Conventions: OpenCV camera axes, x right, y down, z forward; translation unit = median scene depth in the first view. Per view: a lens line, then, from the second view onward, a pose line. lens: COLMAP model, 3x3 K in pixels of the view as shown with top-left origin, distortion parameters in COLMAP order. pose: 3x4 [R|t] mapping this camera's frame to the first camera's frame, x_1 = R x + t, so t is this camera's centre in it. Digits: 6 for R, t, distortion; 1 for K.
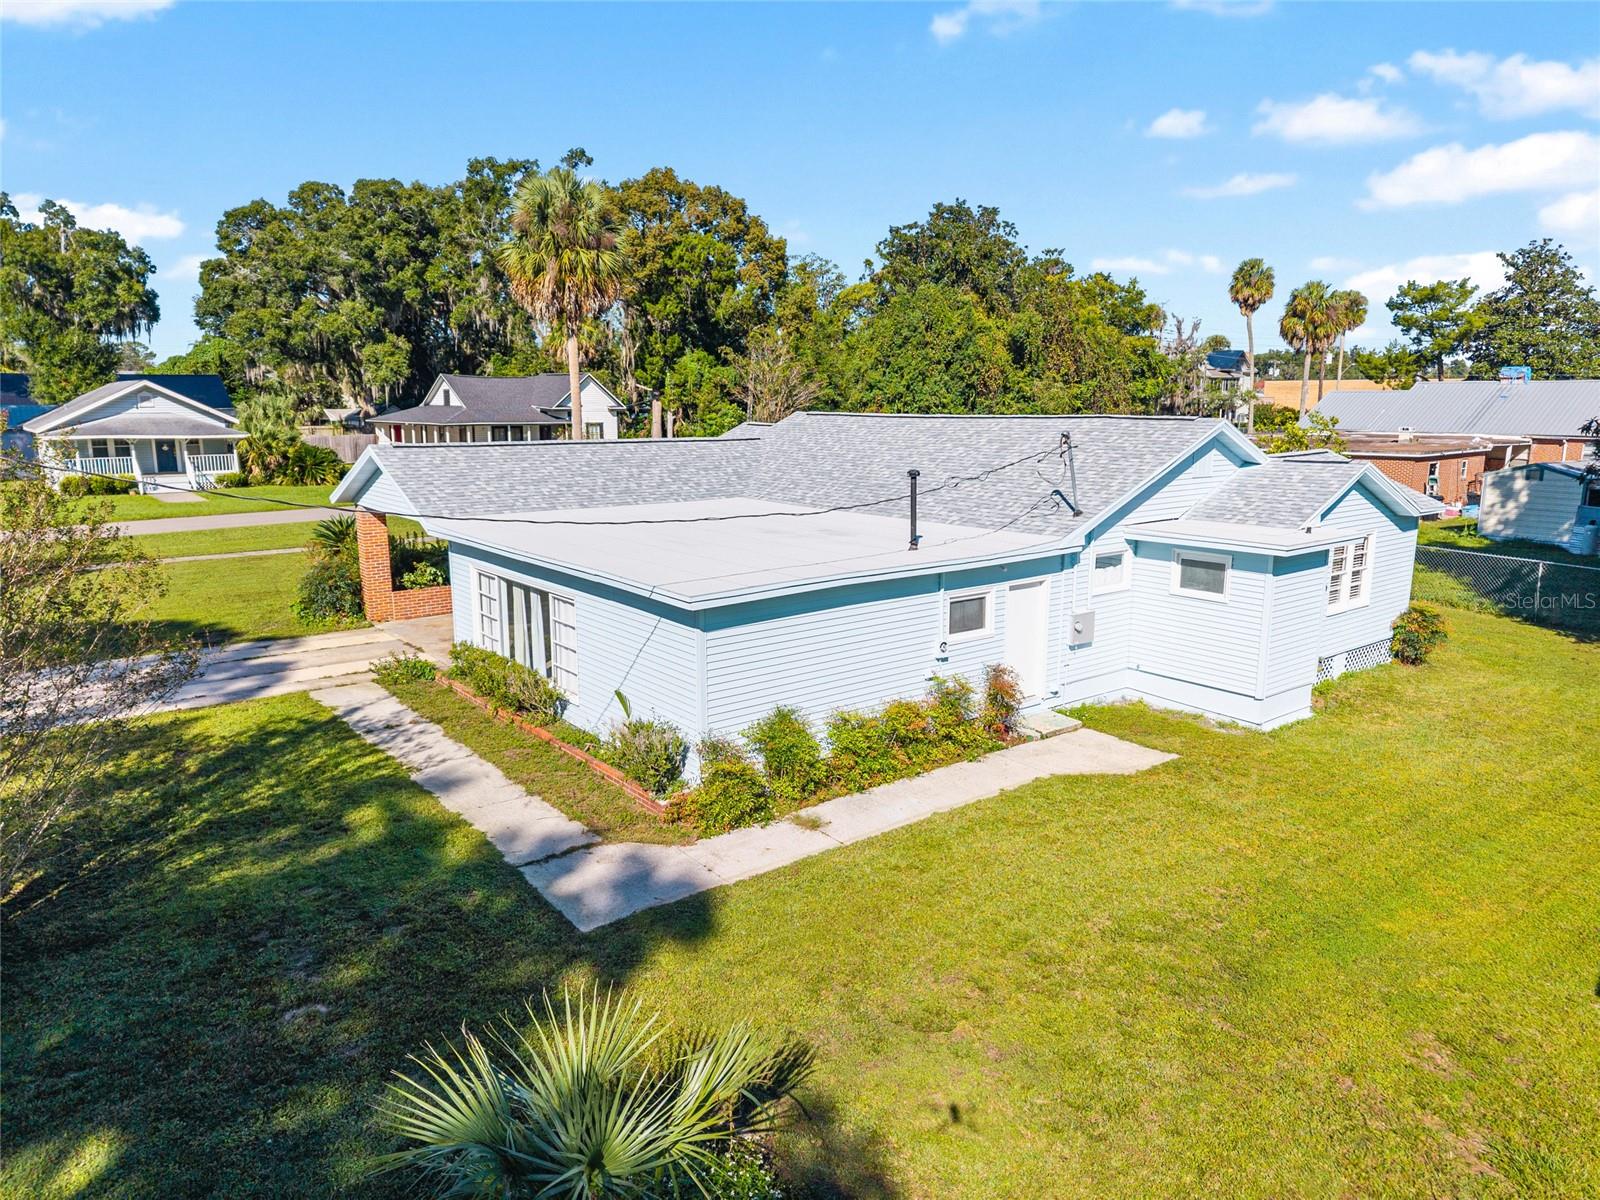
lens RADIAL K [[1071.9, 0, 794.9], [0, 1071.9, 604.1], [0, 0, 1]] dist [0.031301, -0.034362]
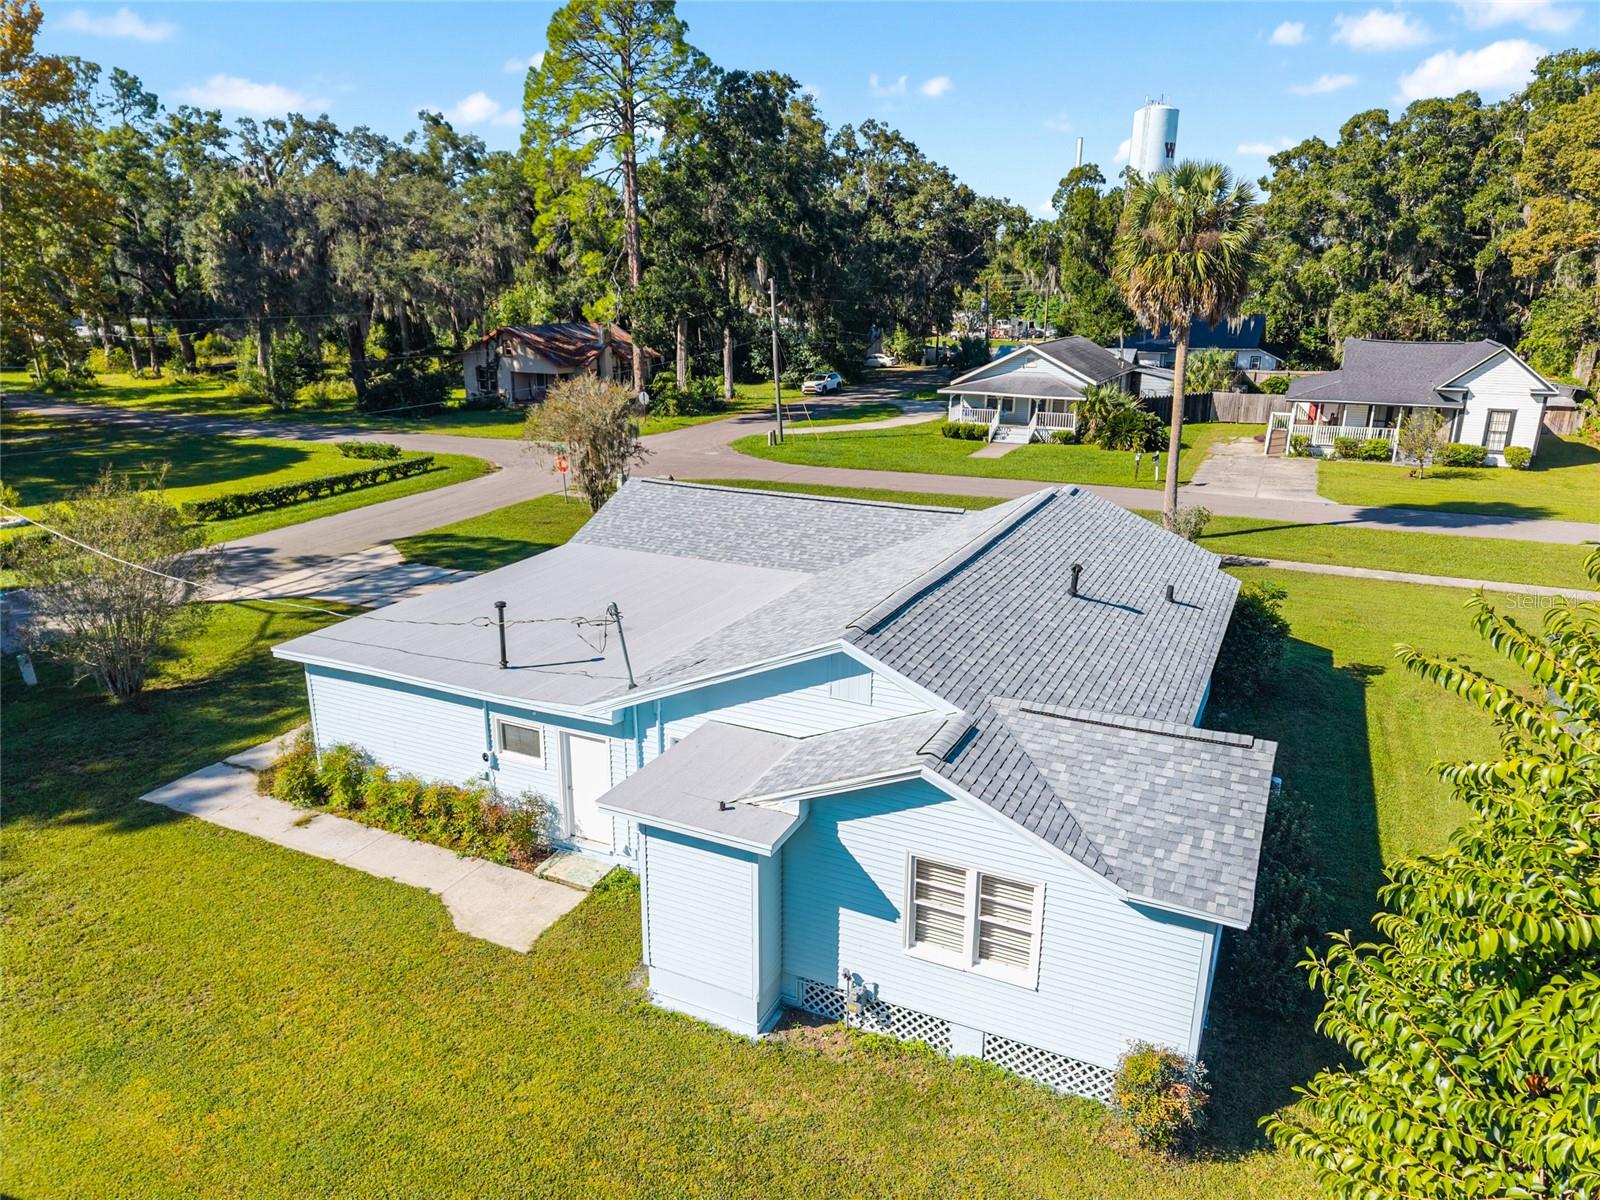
lens RADIAL K [[1071.9, 0, 785.3], [0, 1071.9, 601.6], [0, 0, 1]] dist [0.031301, -0.034362]
pose [[0.427818, 0.261476, -0.865218, 0.322287], [-0.174749, 0.963110, 0.204653, -0.108265], [0.886811, 0.063642, 0.457728, 0.193331]]
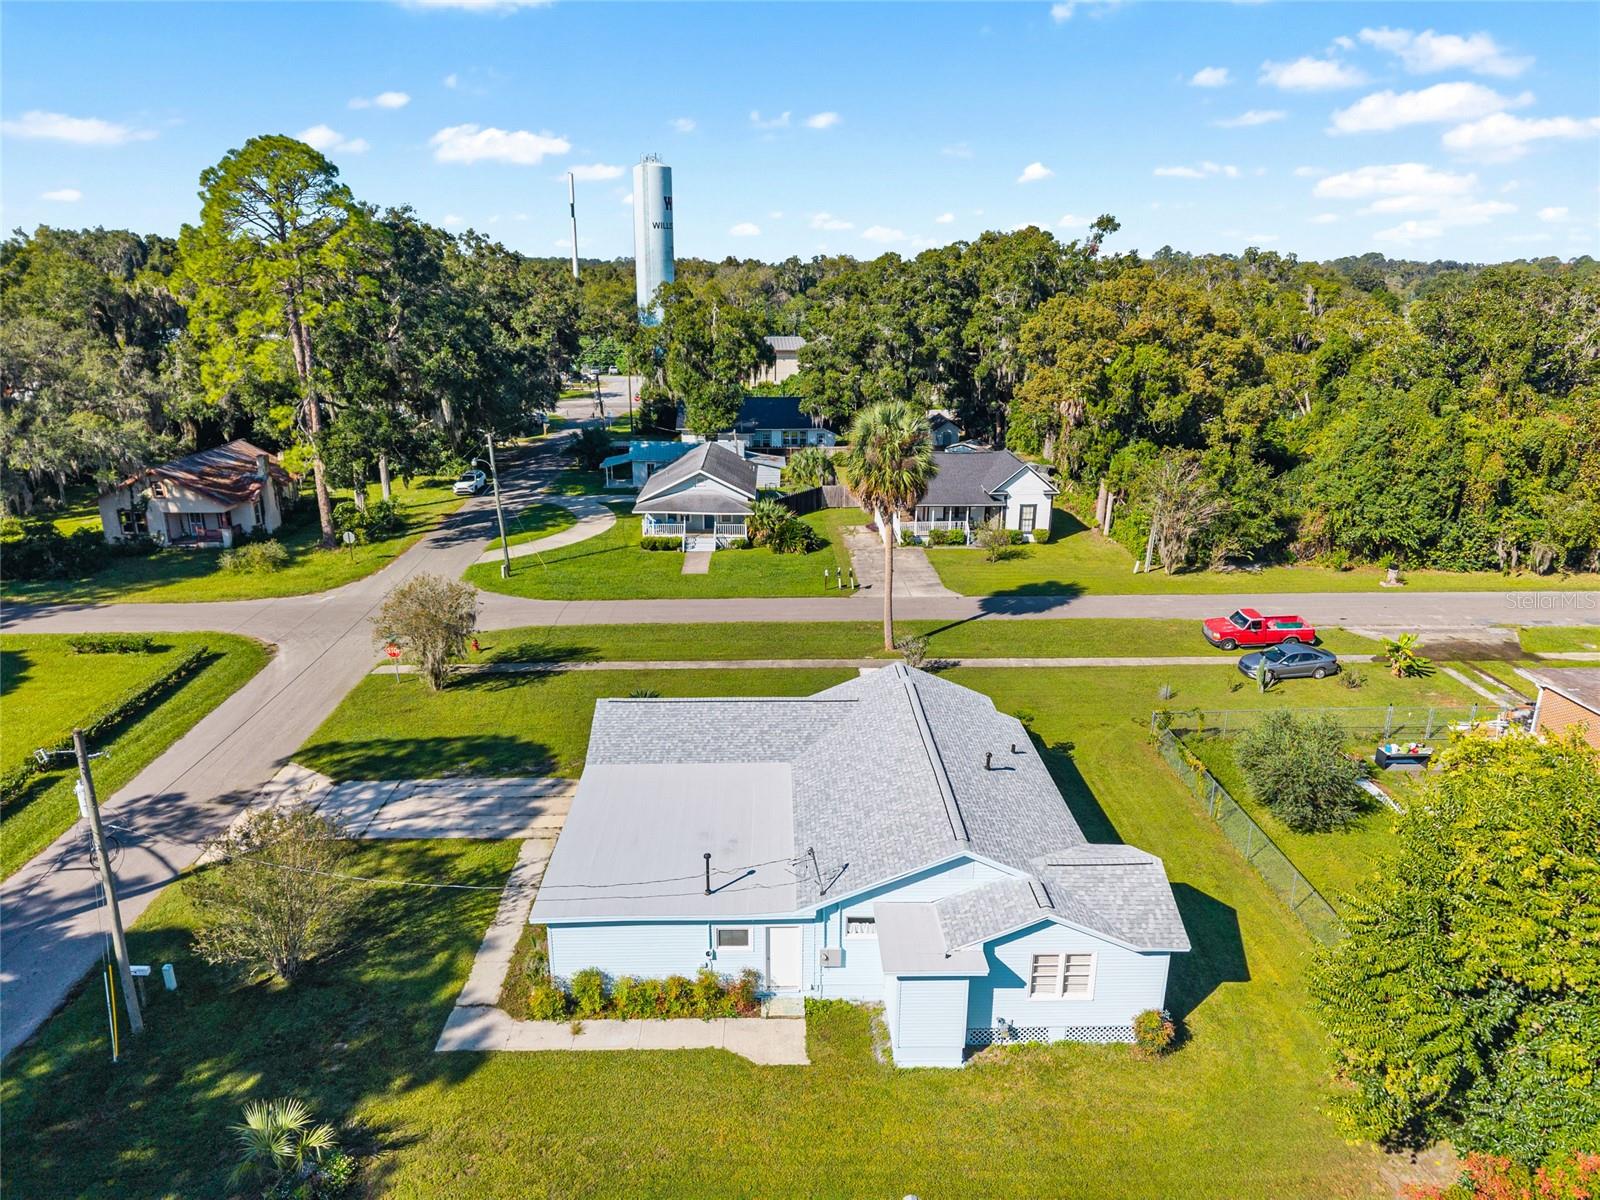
lens RADIAL K [[1071.9, 0, 786.8], [0, 1071.9, 606.4], [0, 0, 1]] dist [0.031301, -0.034362]
pose [[0.794654, 0.184620, -0.578308, 0.308981], [-0.118040, 0.981443, 0.151120, -0.215249], [0.595476, -0.051824, 0.801700, -0.091453]]
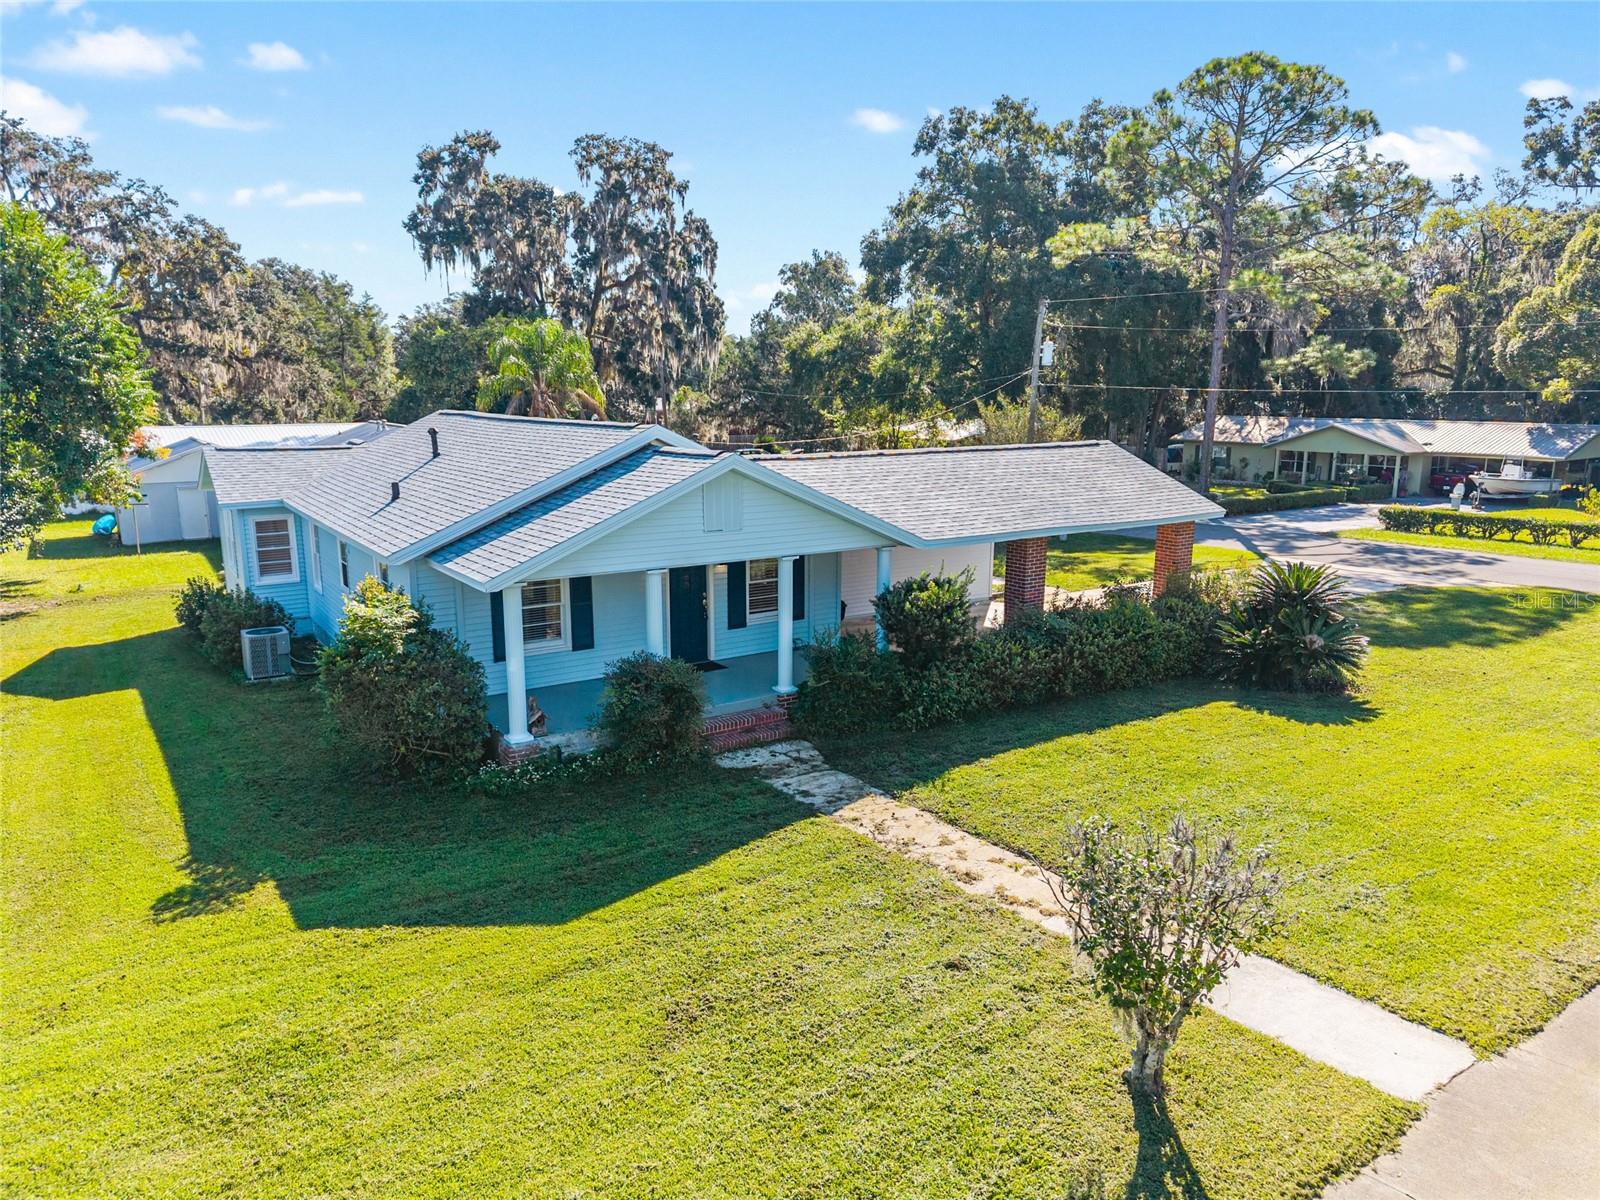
lens RADIAL K [[1071.9, 0, 795.7], [0, 1071.9, 592.3], [0, 0, 1]] dist [0.031301, -0.034362]
pose [[-0.996580, -0.023935, 0.079086, -0.054160], [0.007507, 0.926943, 0.375126, -0.147701], [-0.082287, 0.374437, -0.923594, 0.733277]]
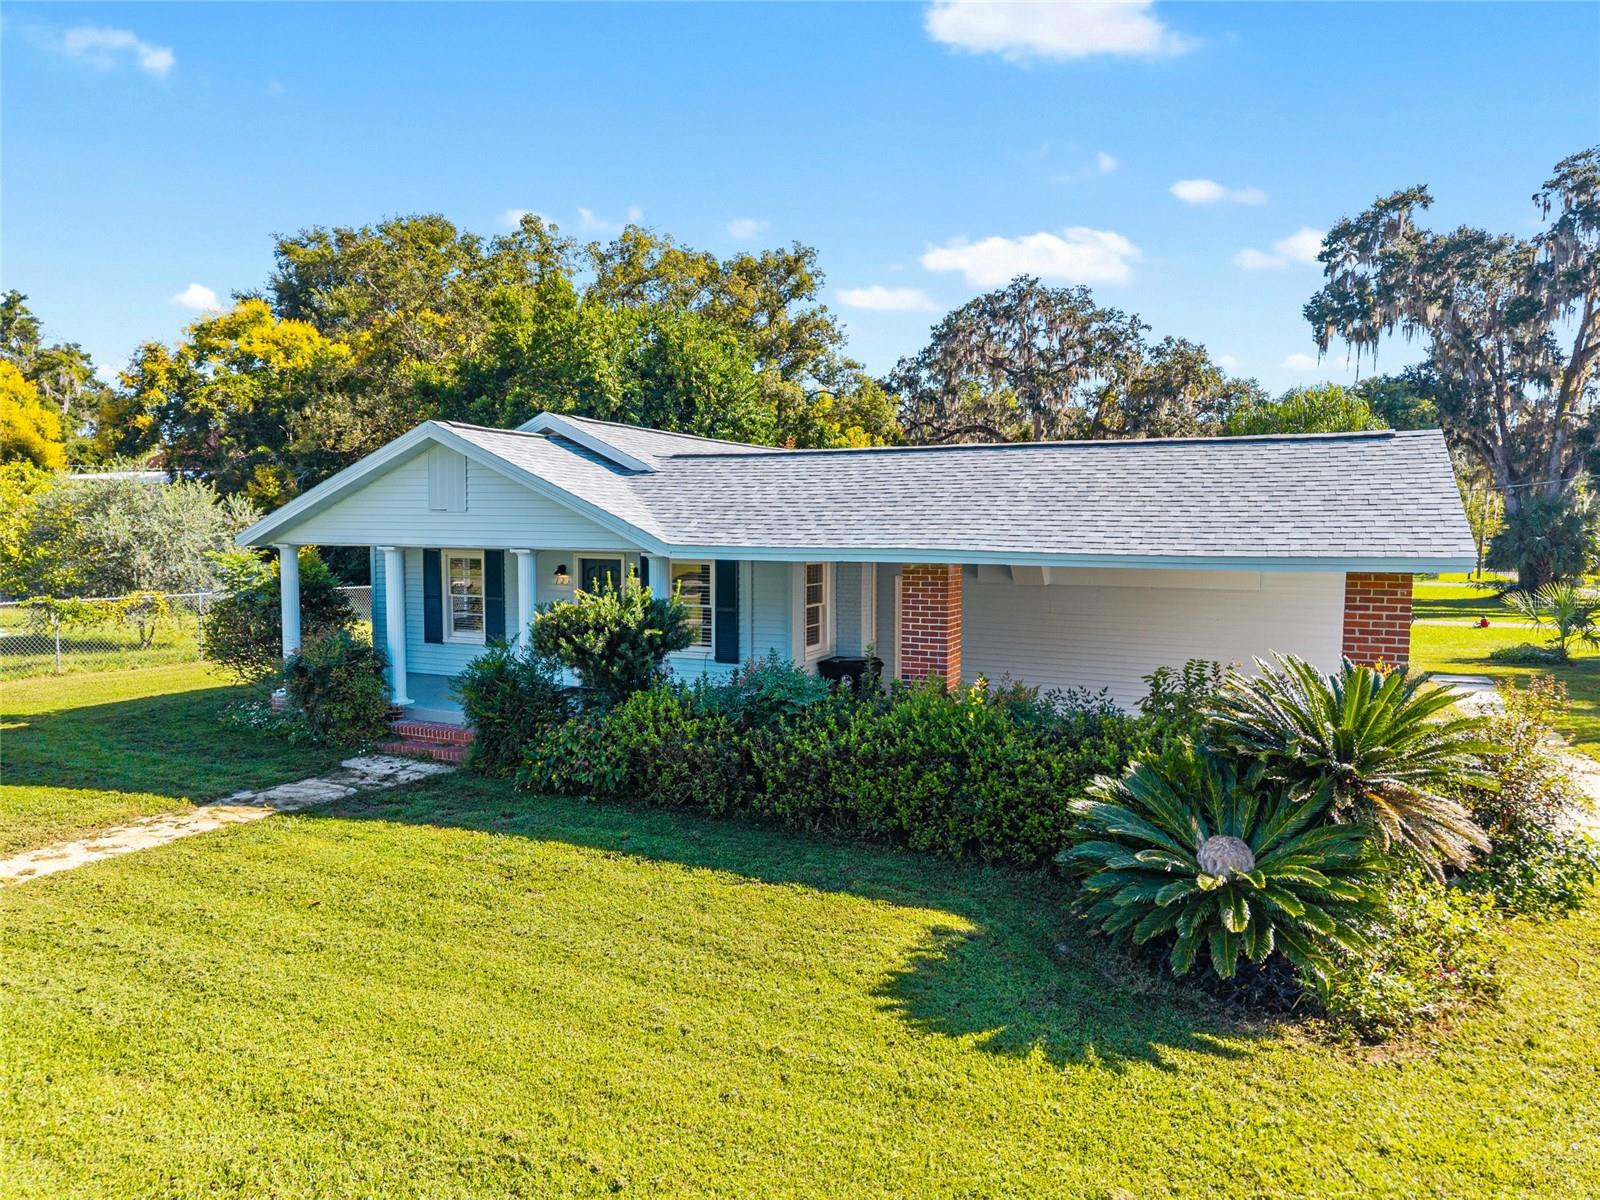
lens RADIAL K [[1071.9, 0, 785.8], [0, 1071.9, 592.8], [0, 0, 1]] dist [0.031301, -0.034362]
pose [[-0.440416, -0.069427, 0.895105, -0.254986], [0.168047, 0.973010, 0.158154, -0.073132], [-0.881926, 0.220073, -0.416862, 0.529213]]
